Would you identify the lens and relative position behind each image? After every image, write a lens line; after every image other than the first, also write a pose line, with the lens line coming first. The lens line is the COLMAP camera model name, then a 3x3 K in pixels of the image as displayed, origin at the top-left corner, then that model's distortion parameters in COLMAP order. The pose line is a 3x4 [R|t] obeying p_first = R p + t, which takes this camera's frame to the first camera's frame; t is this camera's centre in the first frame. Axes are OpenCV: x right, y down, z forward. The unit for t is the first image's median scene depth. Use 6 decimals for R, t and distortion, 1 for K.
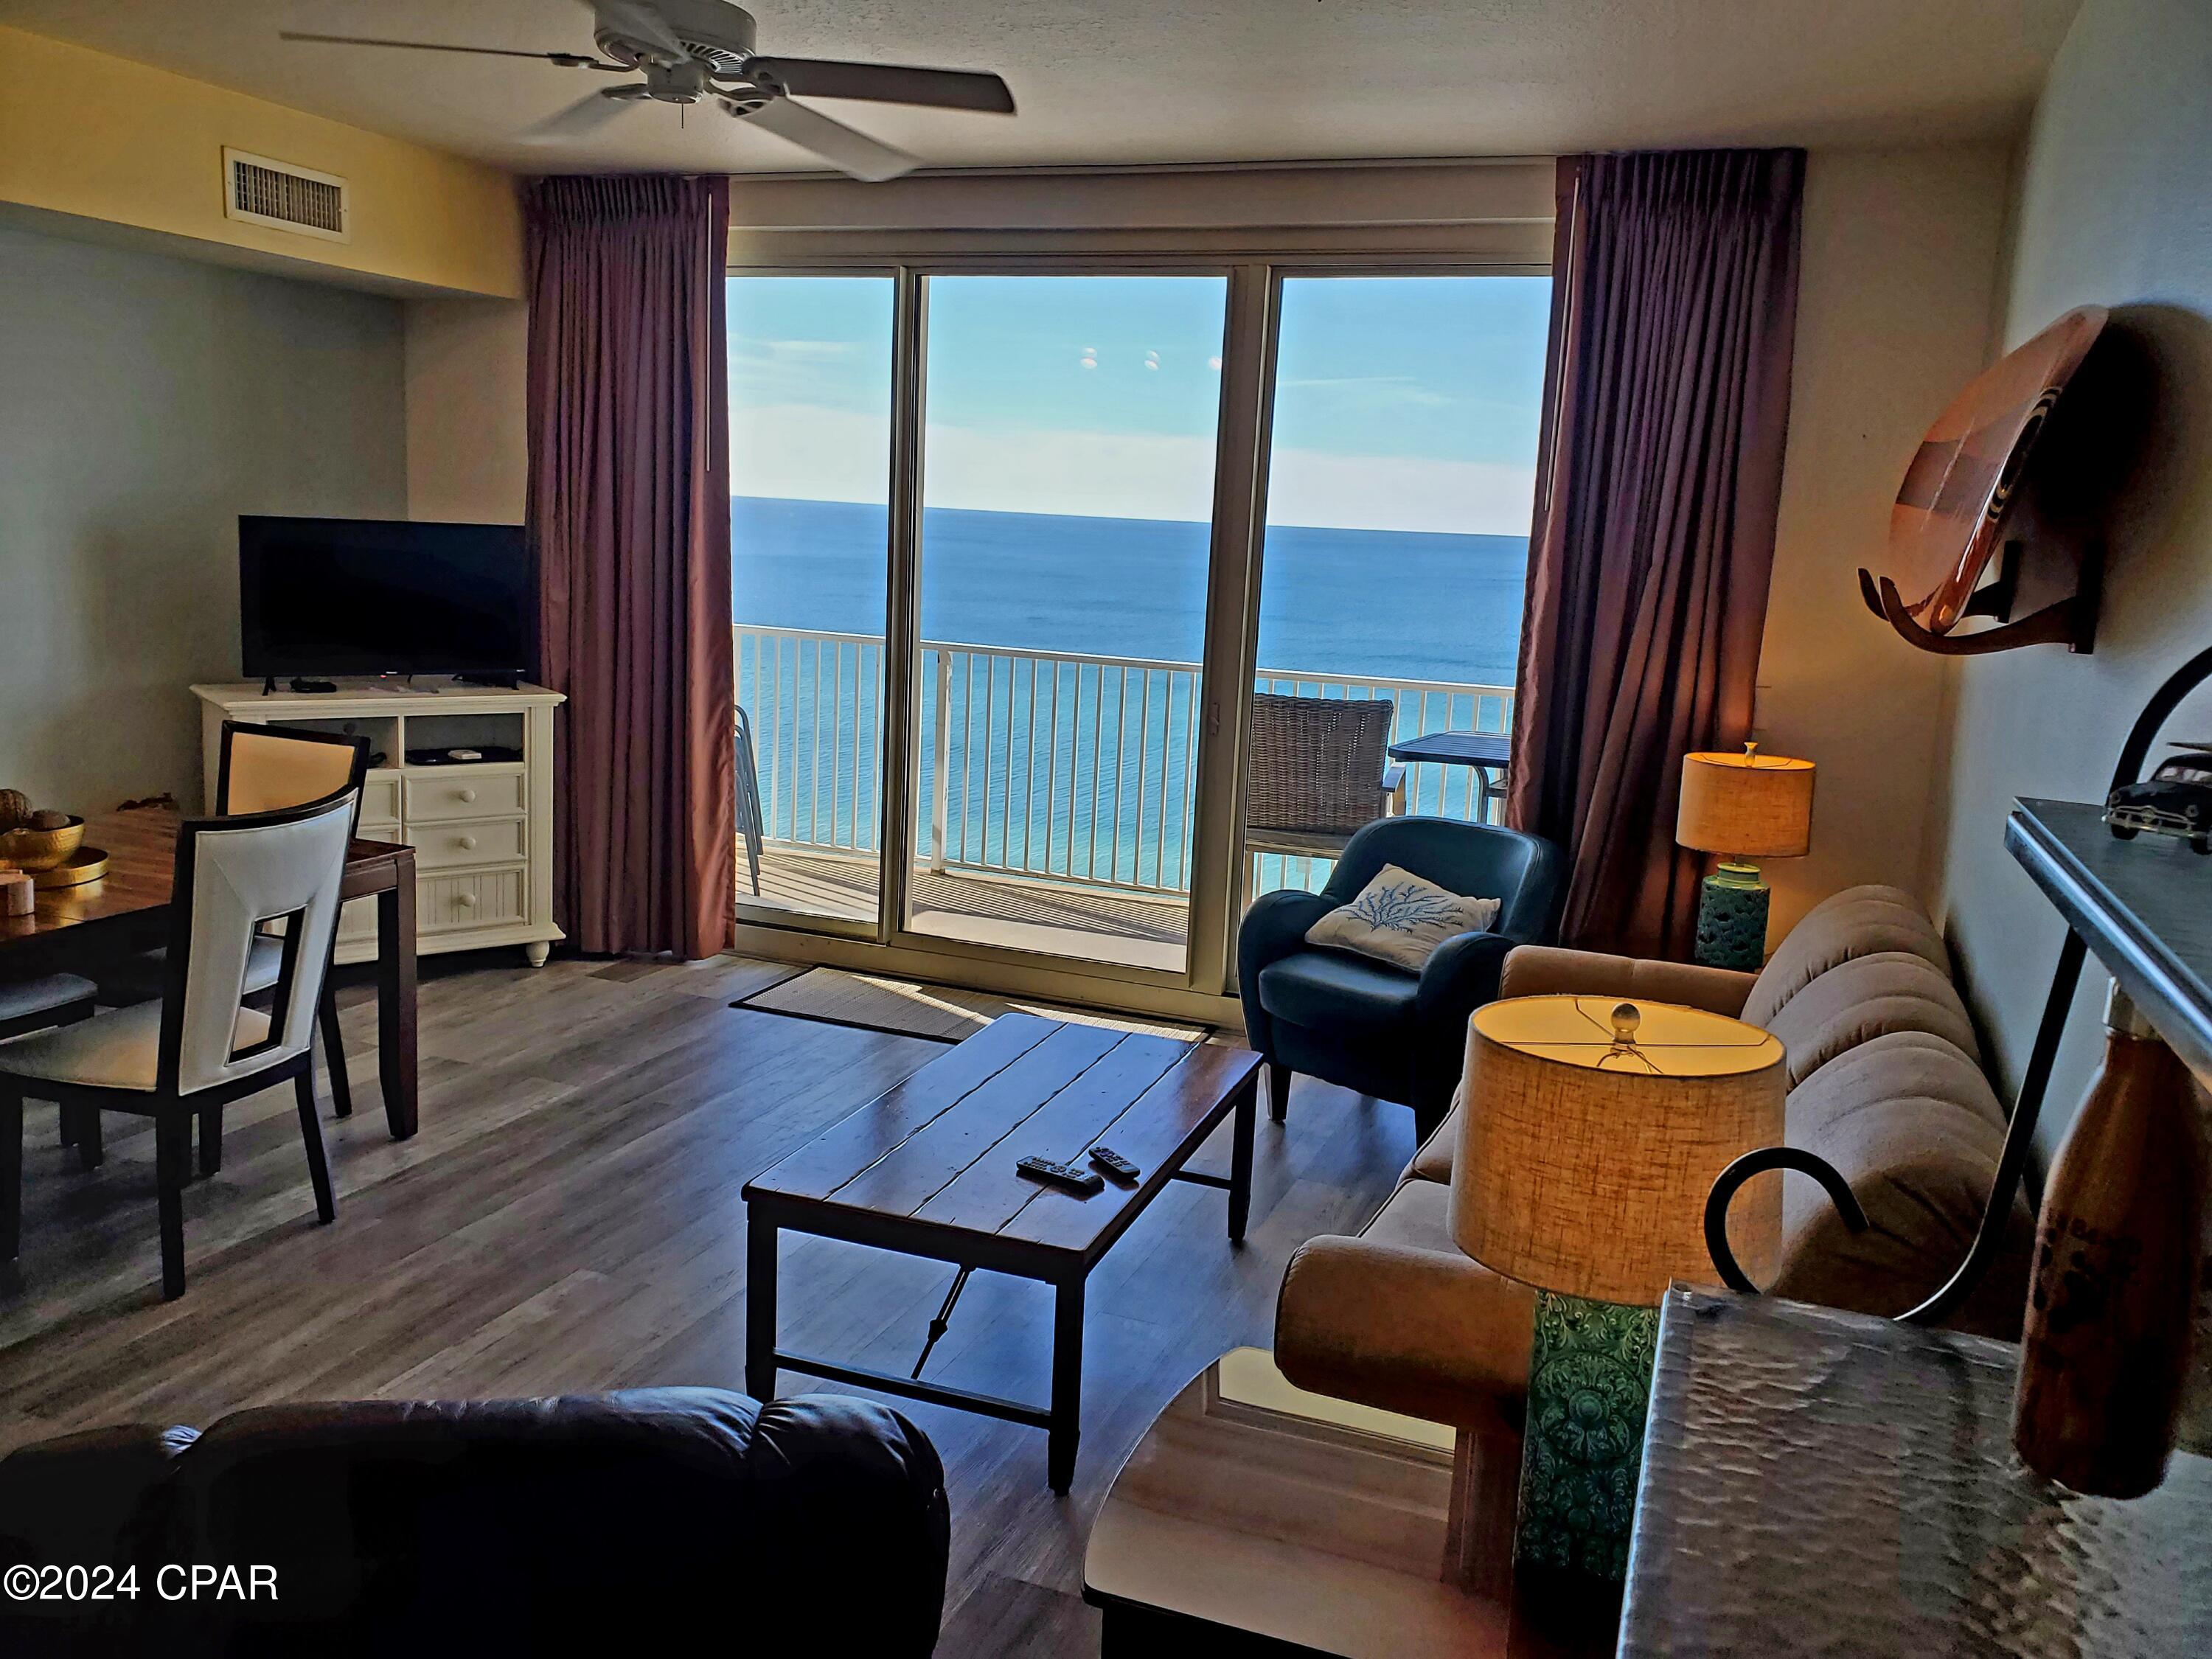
lens RADIAL K [[1734.8, 0, 1118.6], [0, 1734.8, 815.4], [0, 0, 1]] dist [0.033243, -0.035325]
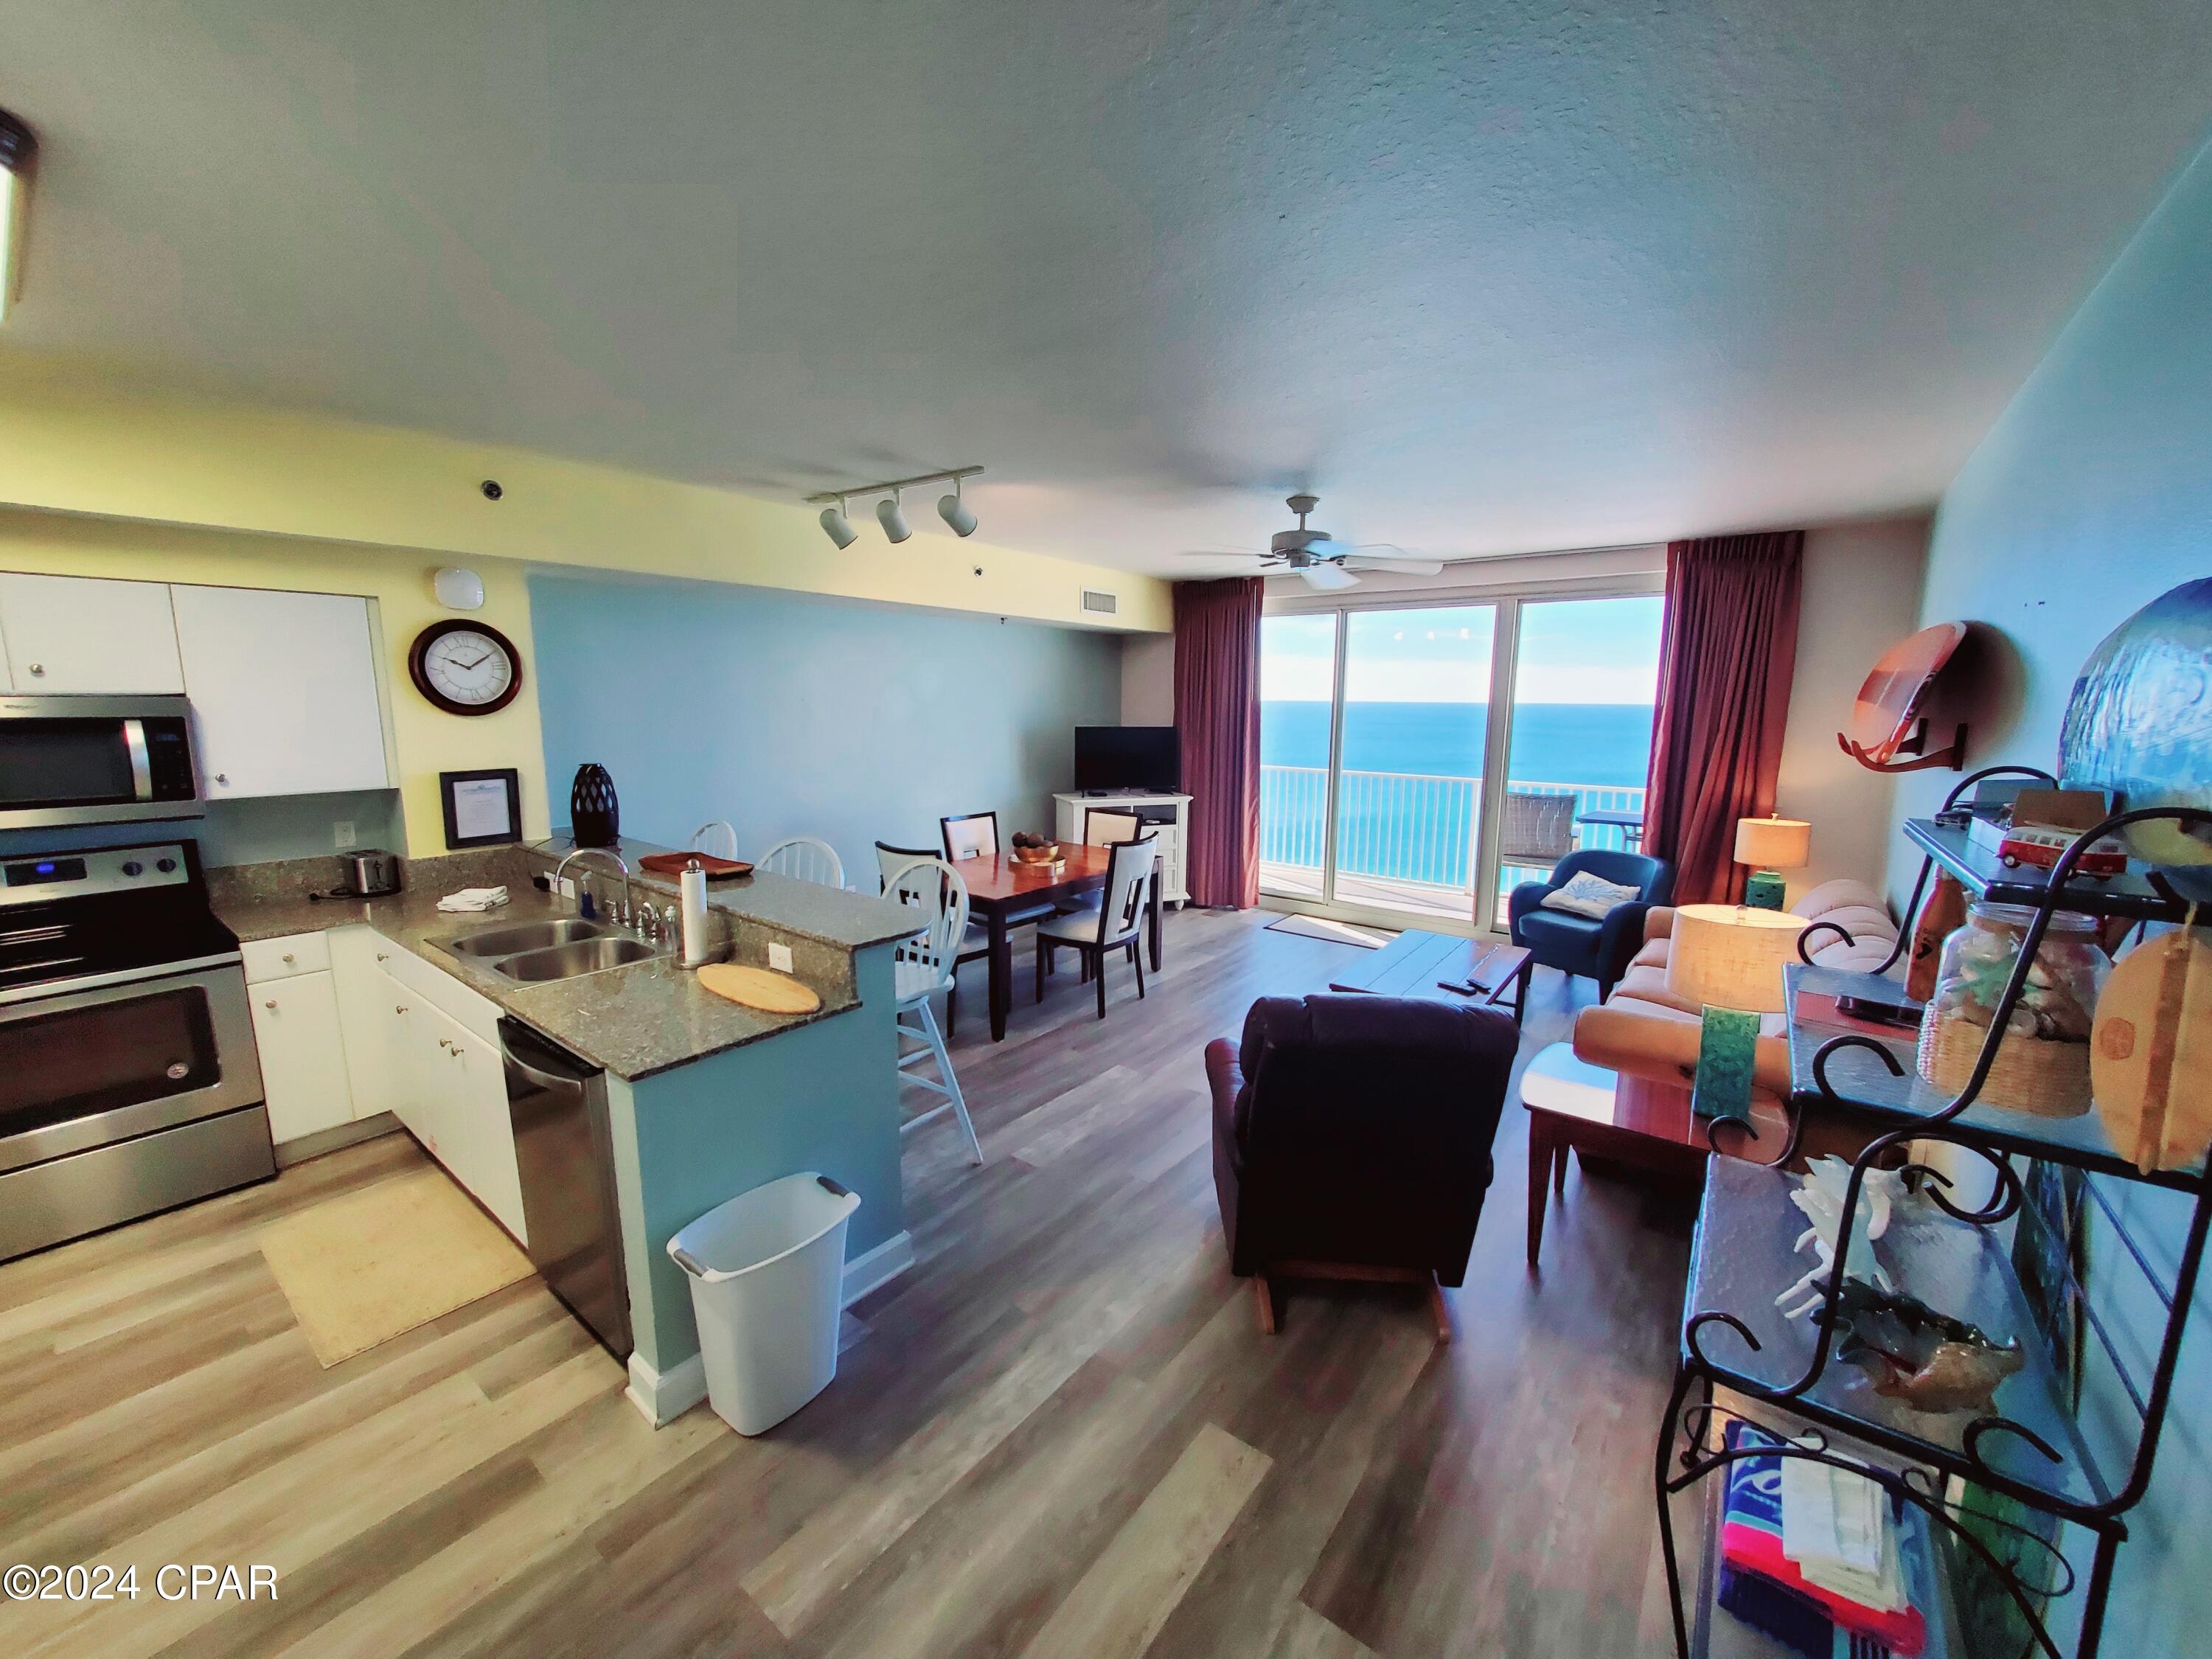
lens RADIAL K [[879.3, 0, 1111.7], [0, 879.3, 835.1], [0, 0, 1]] dist [0.004280, 0.000575]
pose [[0.959994, 0.002972, -0.280004, -0.099302], [-0.009816, 0.999686, -0.023044, 0.014598], [0.279848, 0.024870, 0.959722, -0.222260]]
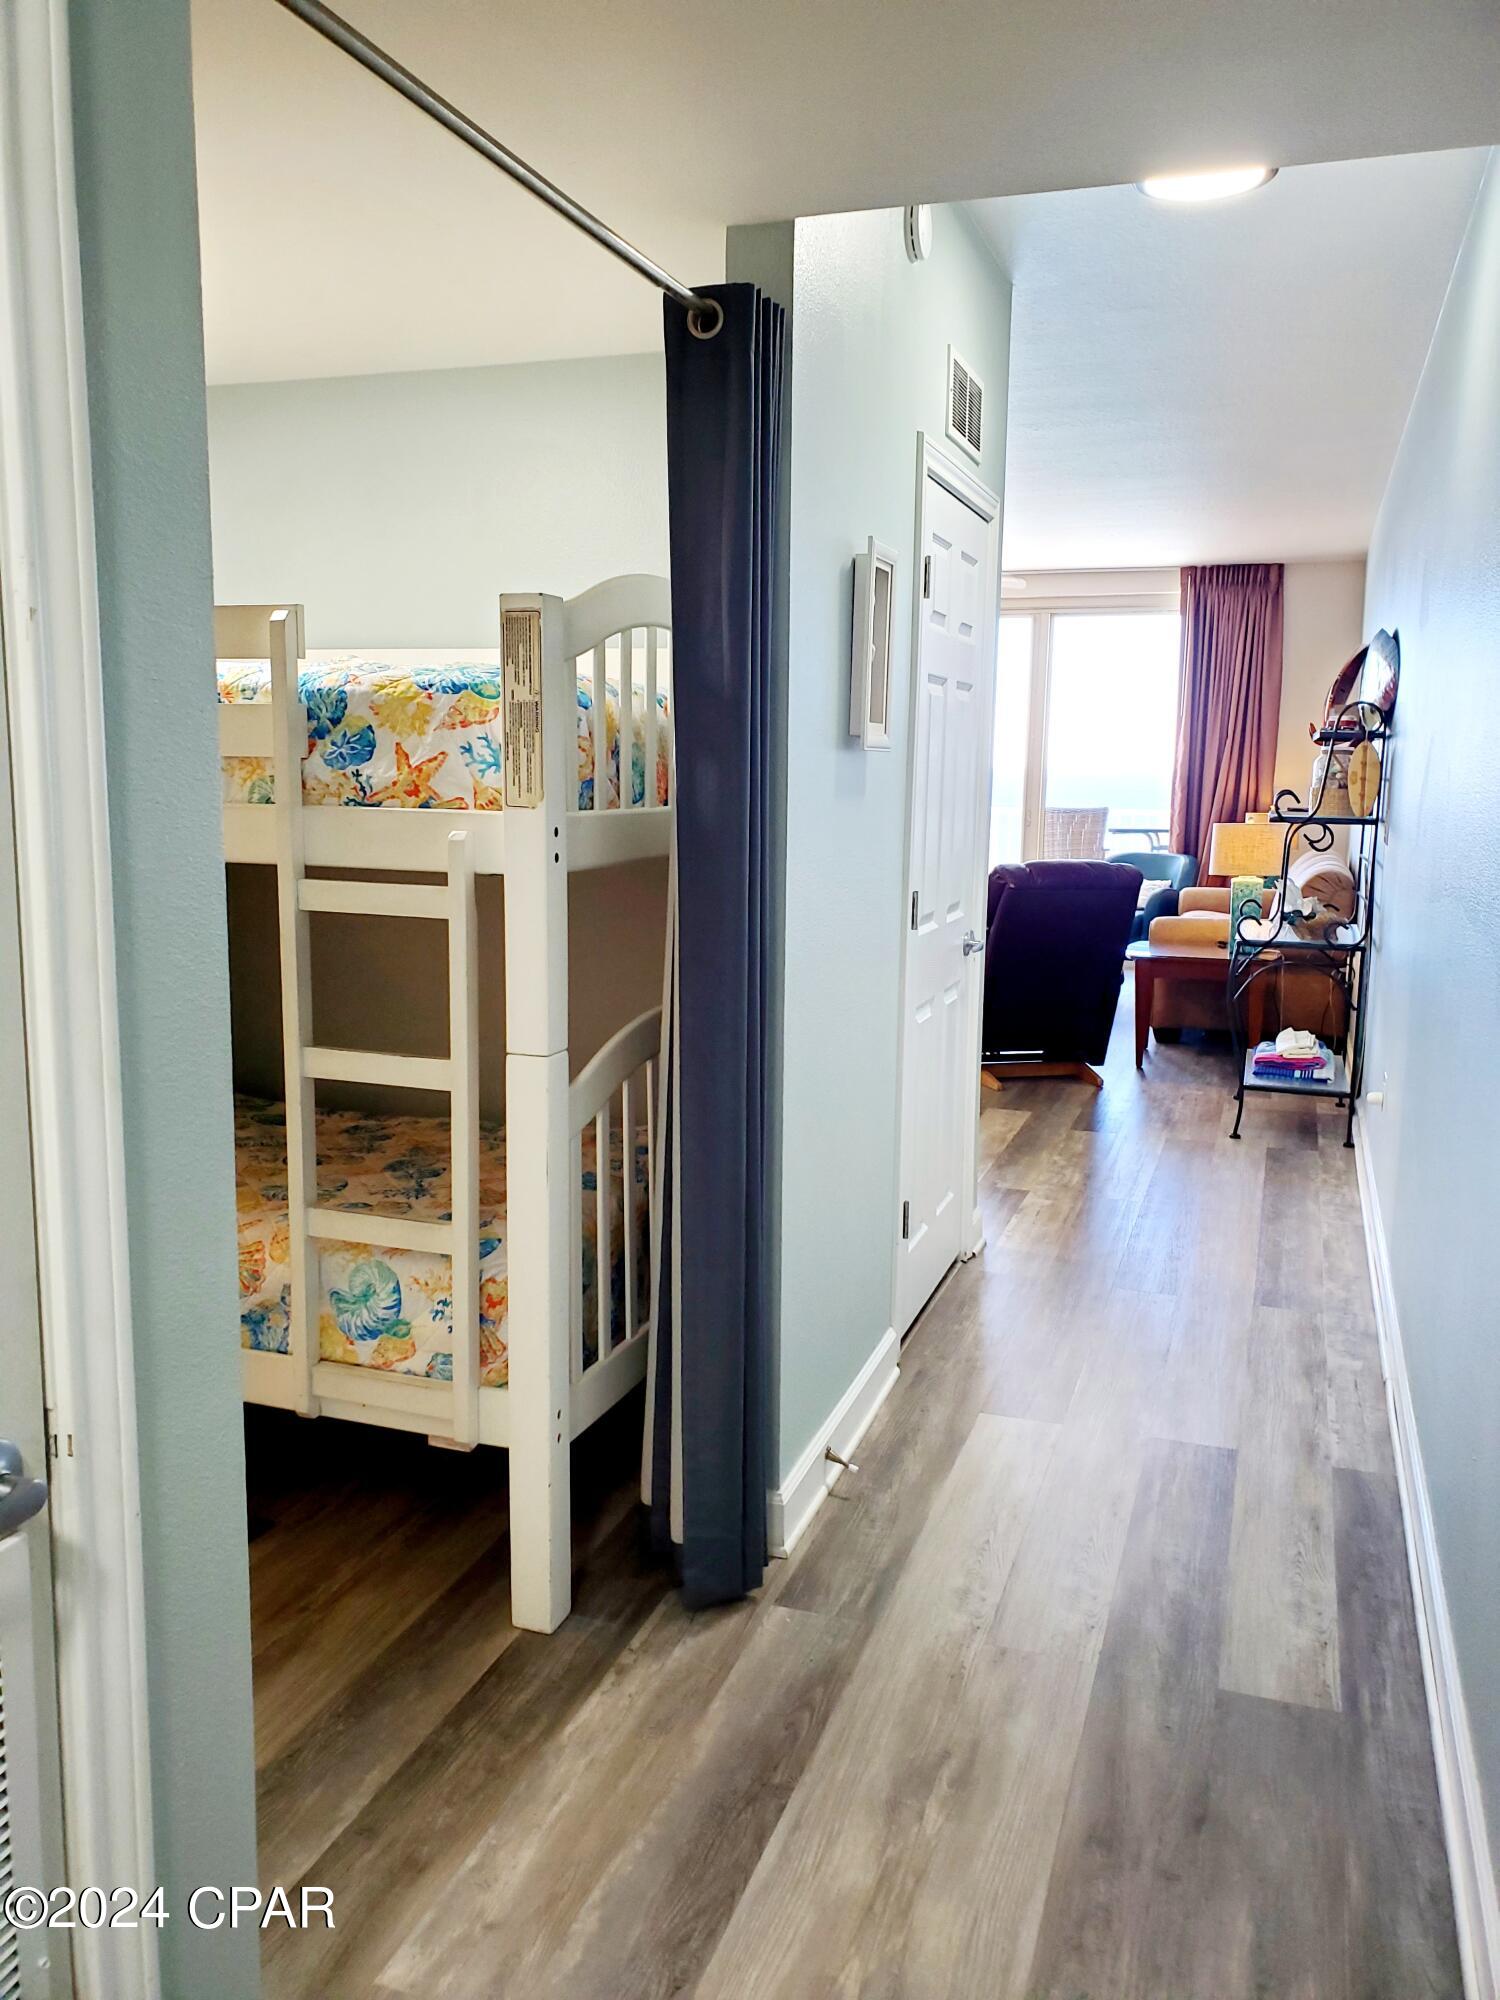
lens RADIAL K [[1568.6, 0, 740.4], [0, 1568.6, 1008.6], [0, 0, 1]] dist [0.033243, -0.035325]
pose [[0.998869, -0.041737, 0.022789, -0.401904], [0.042051, 0.999025, -0.013465, 0.216568], [-0.022205, 0.014408, 0.999650, -1.071253]]
